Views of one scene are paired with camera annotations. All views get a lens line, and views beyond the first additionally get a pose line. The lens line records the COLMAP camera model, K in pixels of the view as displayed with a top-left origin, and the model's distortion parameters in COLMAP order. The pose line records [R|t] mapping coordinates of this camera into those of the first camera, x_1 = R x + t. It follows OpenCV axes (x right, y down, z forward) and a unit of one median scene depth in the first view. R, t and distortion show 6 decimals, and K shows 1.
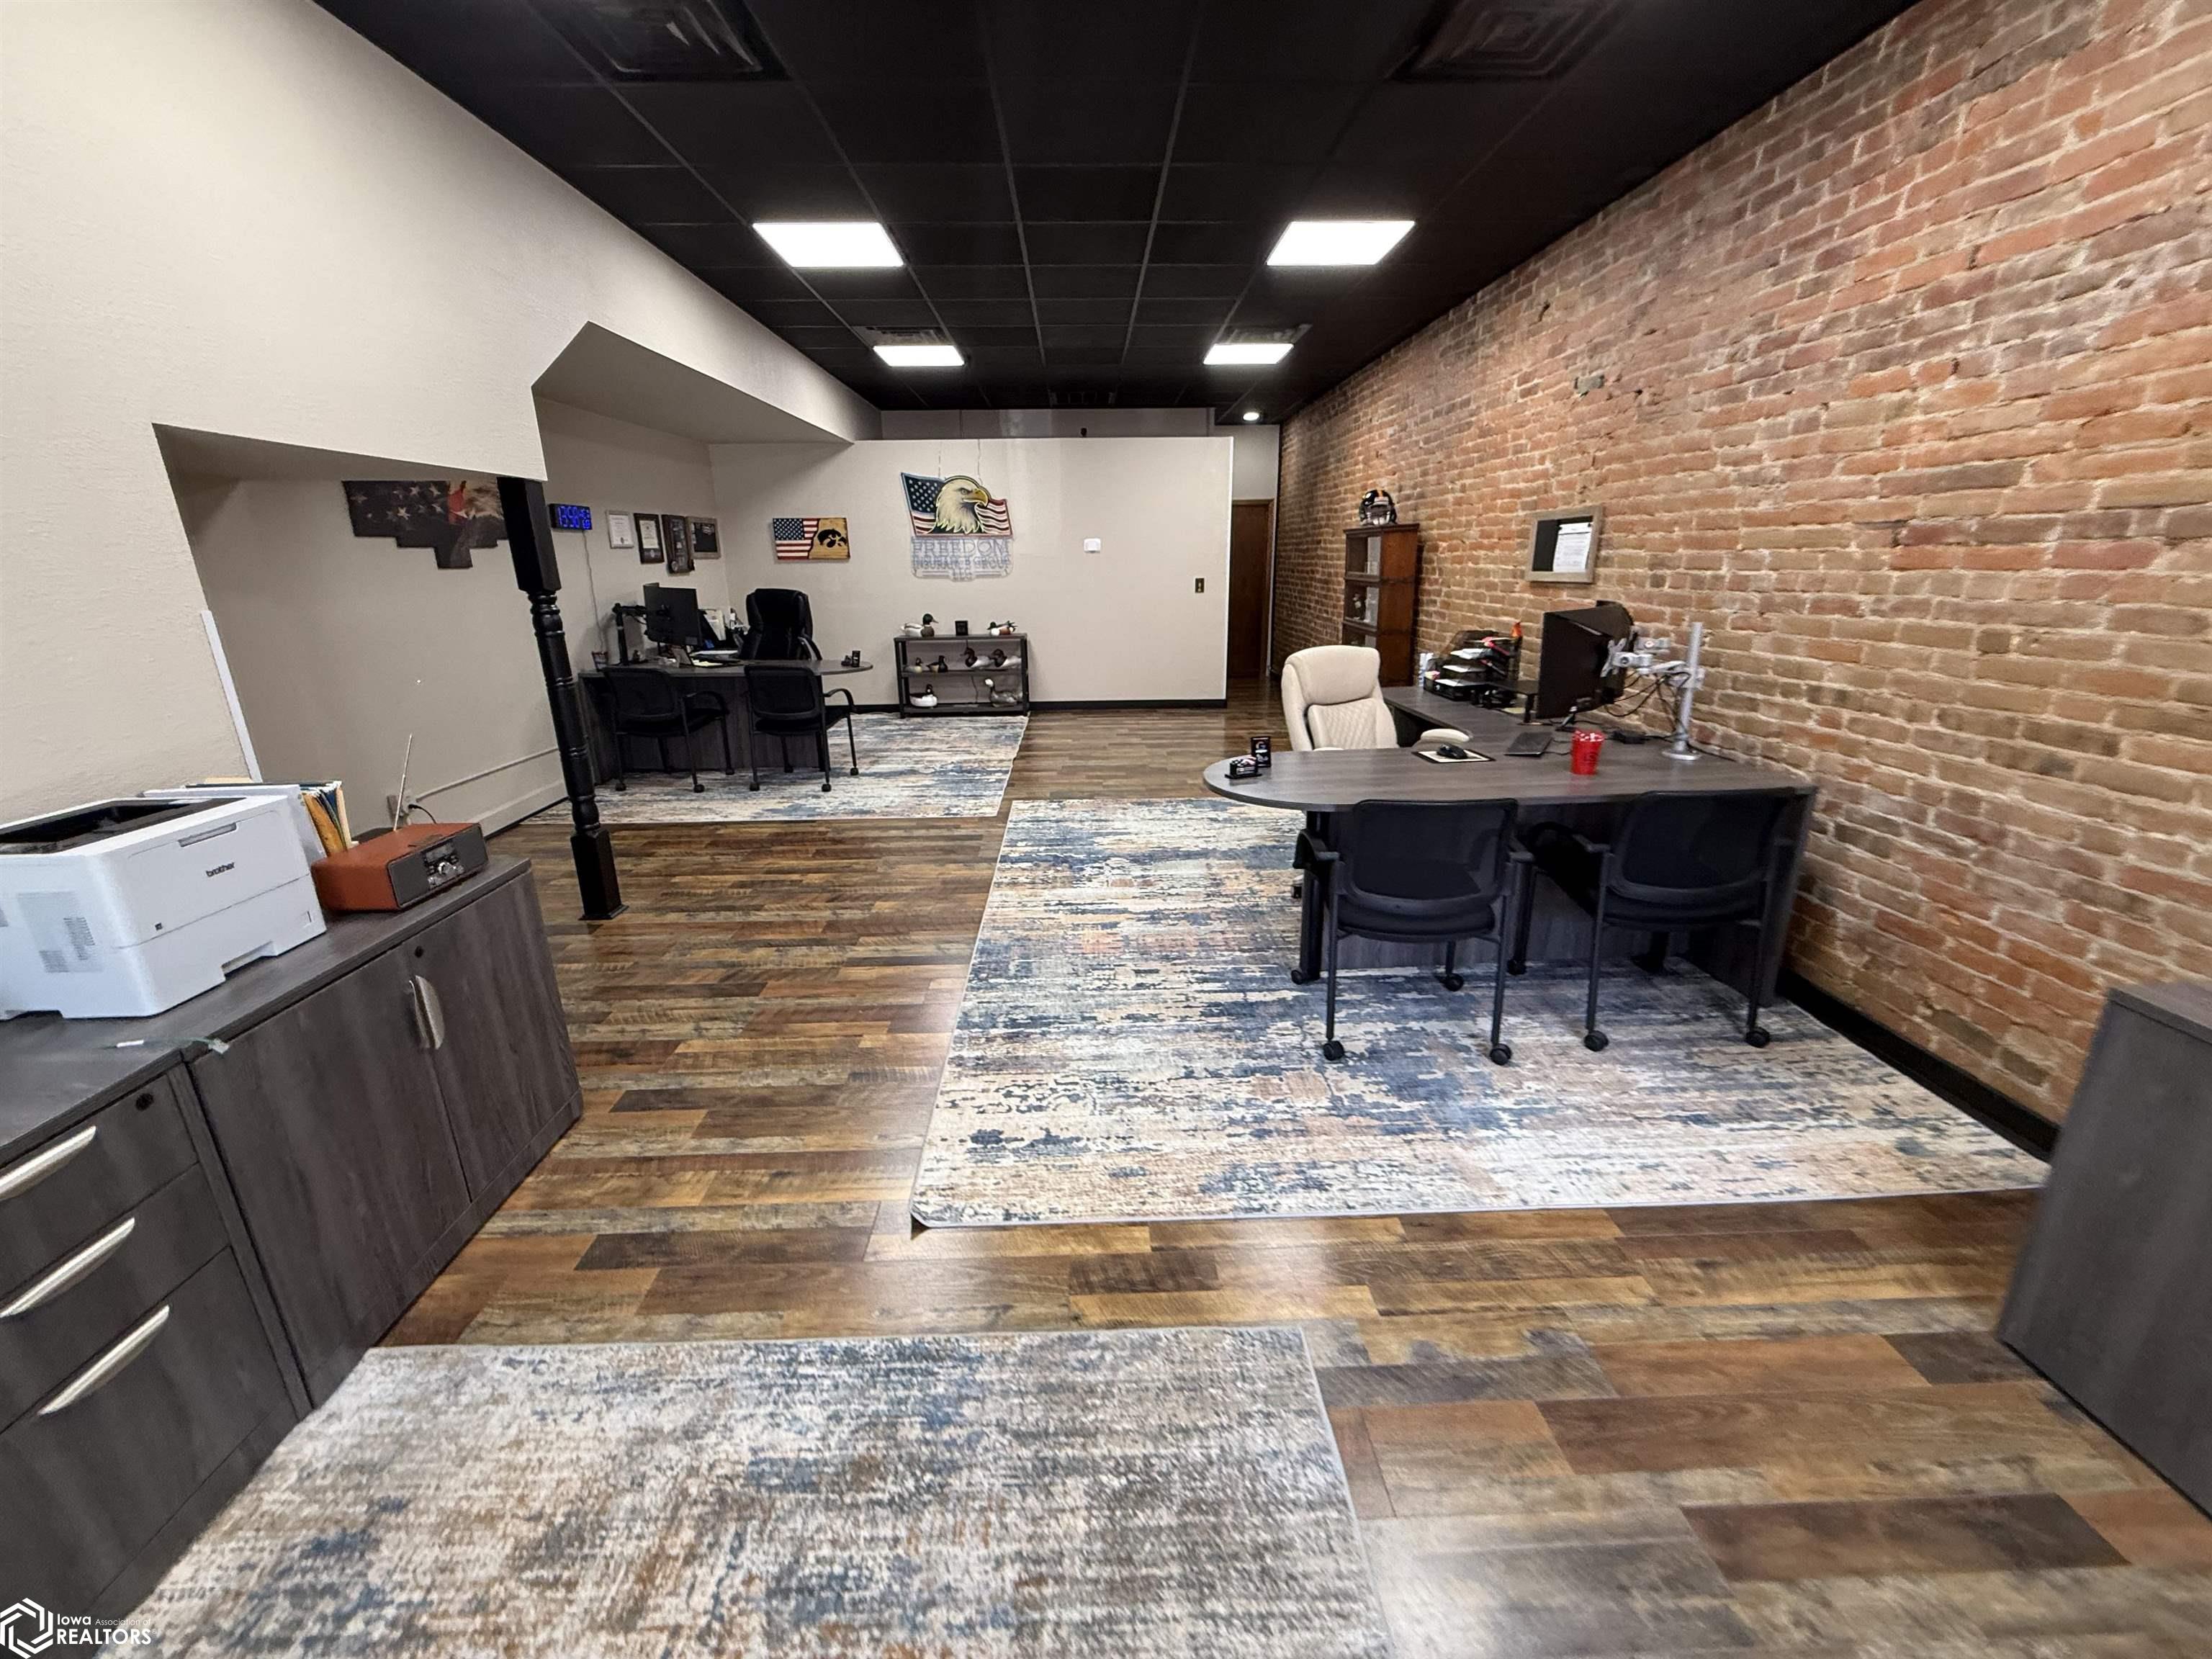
lens RADIAL K [[880.3, 0, 1106.3], [0, 880.3, 828.6], [0, 0, 1]] dist [0.001384, -0.000326]
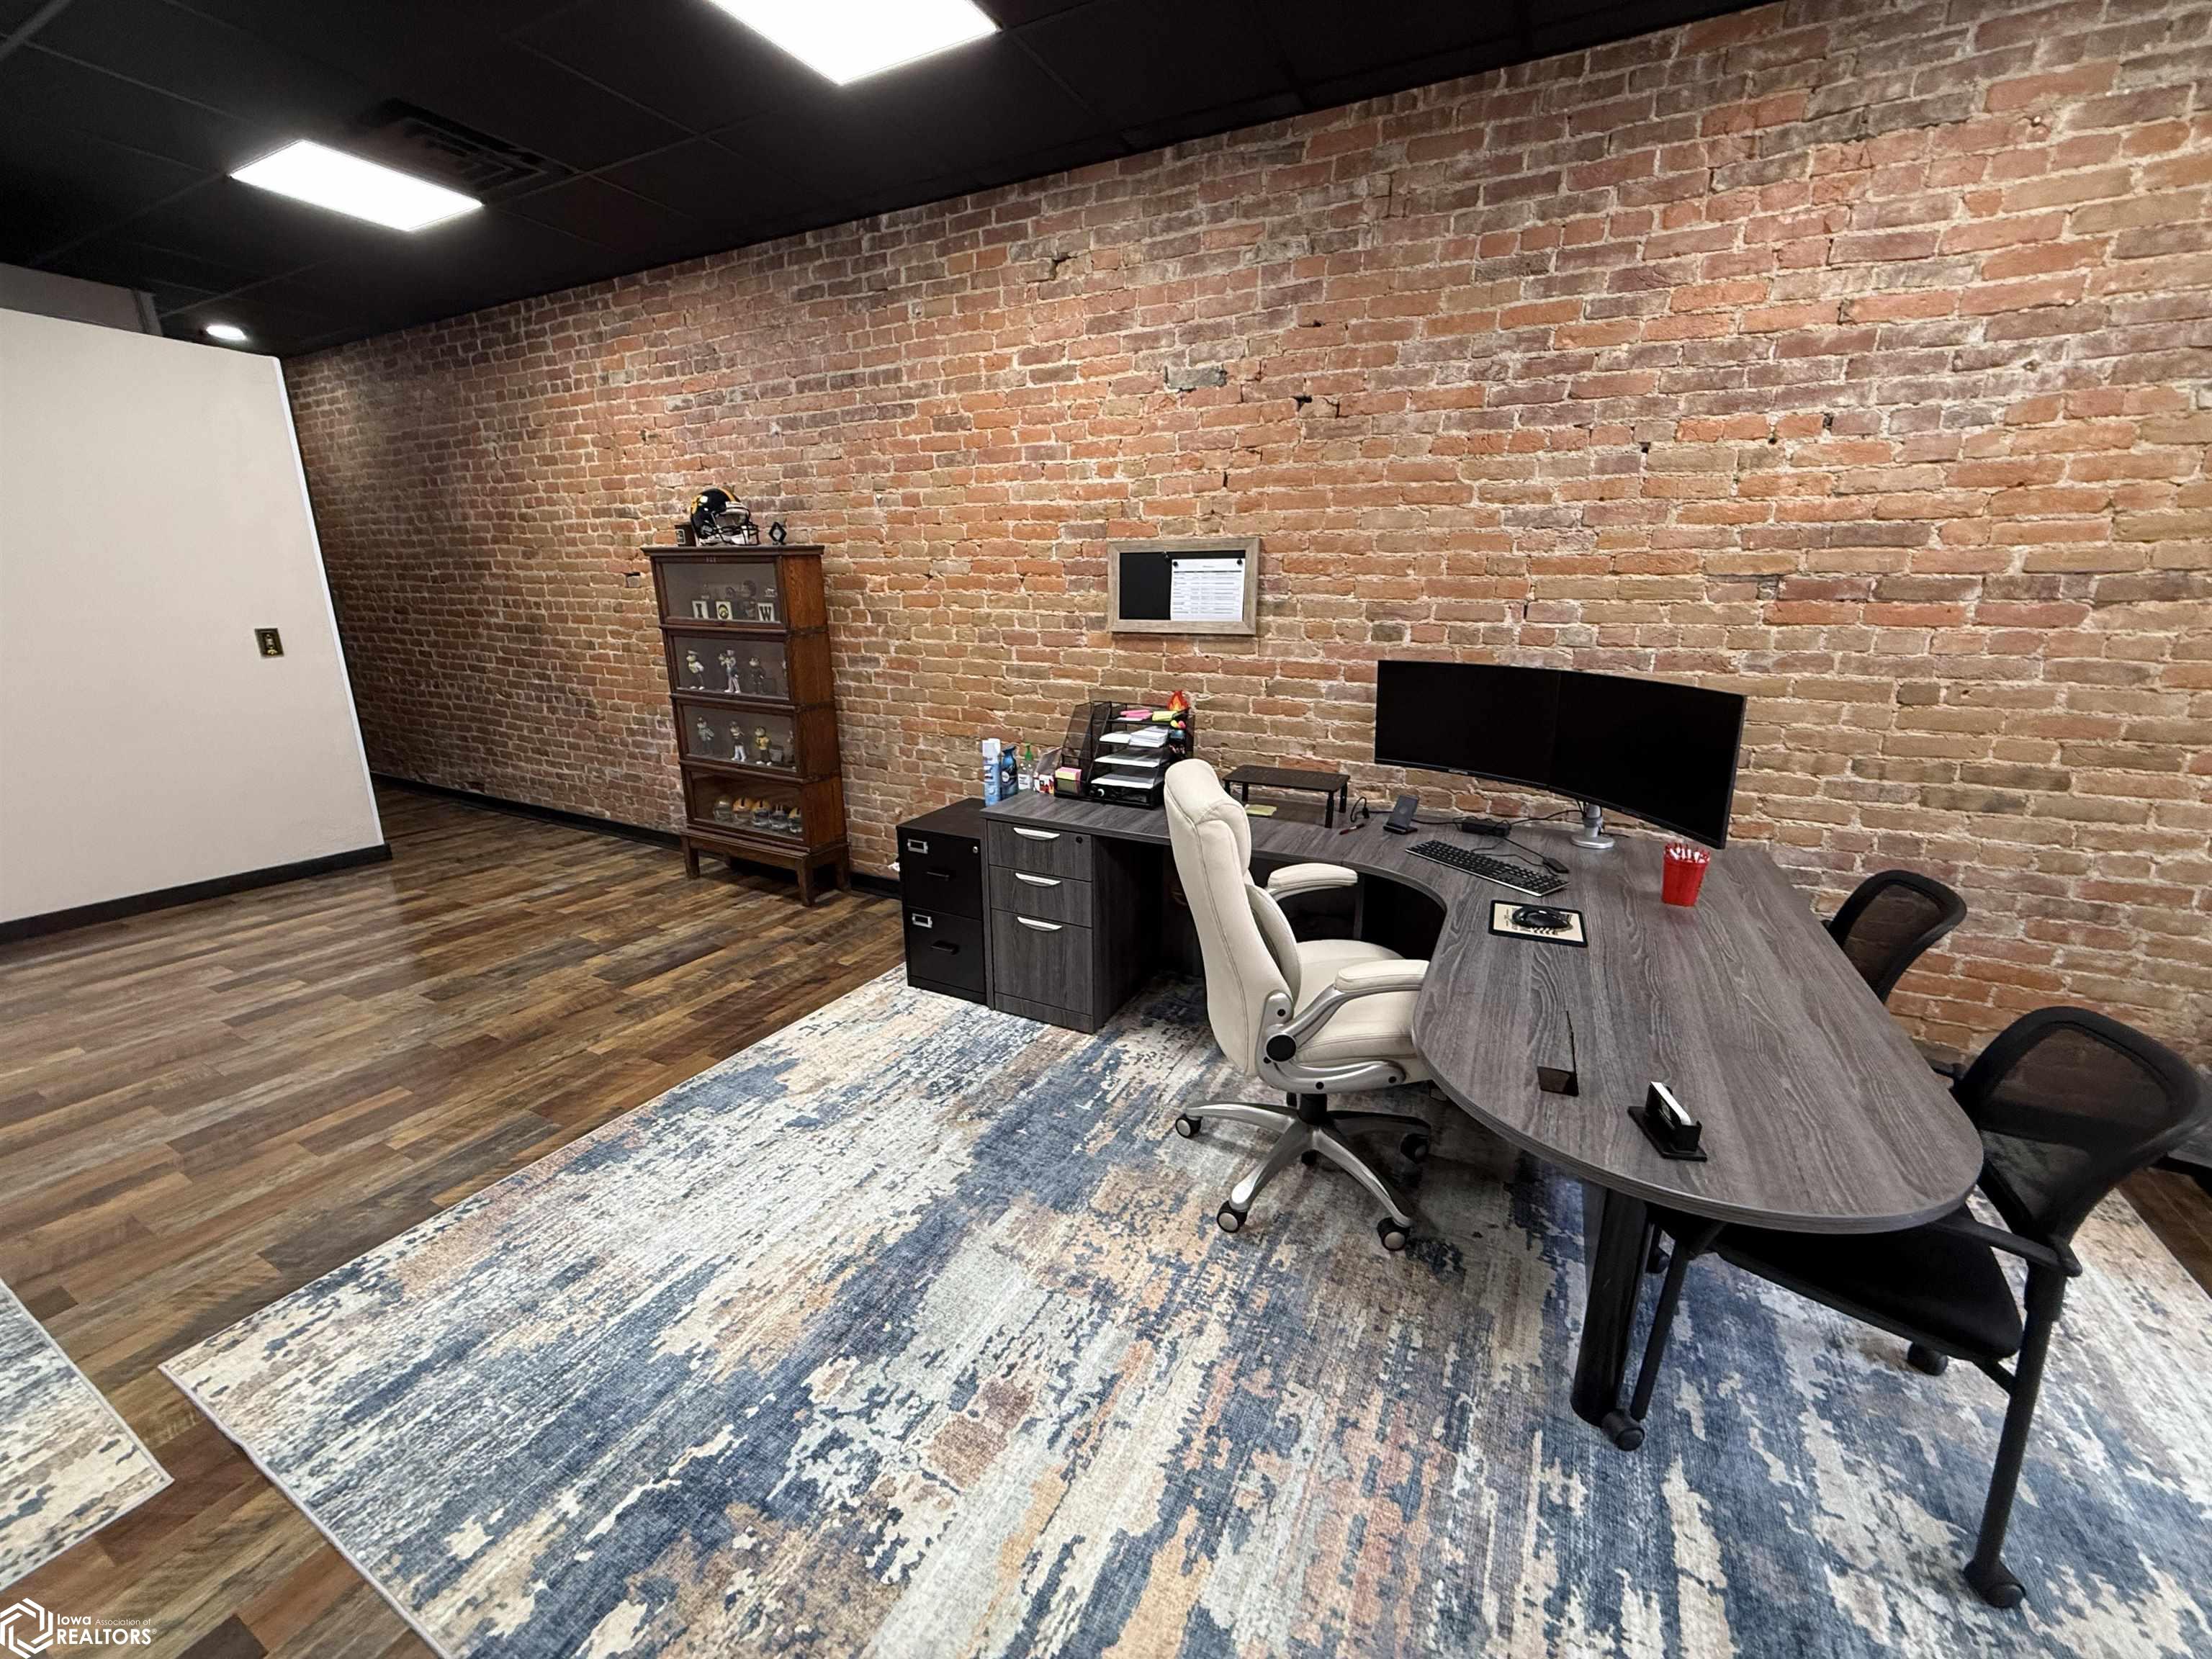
lens RADIAL K [[880.3, 0, 1102.2], [0, 880.3, 831.4], [0, 0, 1]] dist [0.001384, -0.000326]
pose [[0.498531, -0.216855, 0.839310, -0.240696], [0.241822, 0.964560, 0.105580, -0.249660], [-0.832460, 0.150329, 0.533303, 0.795477]]
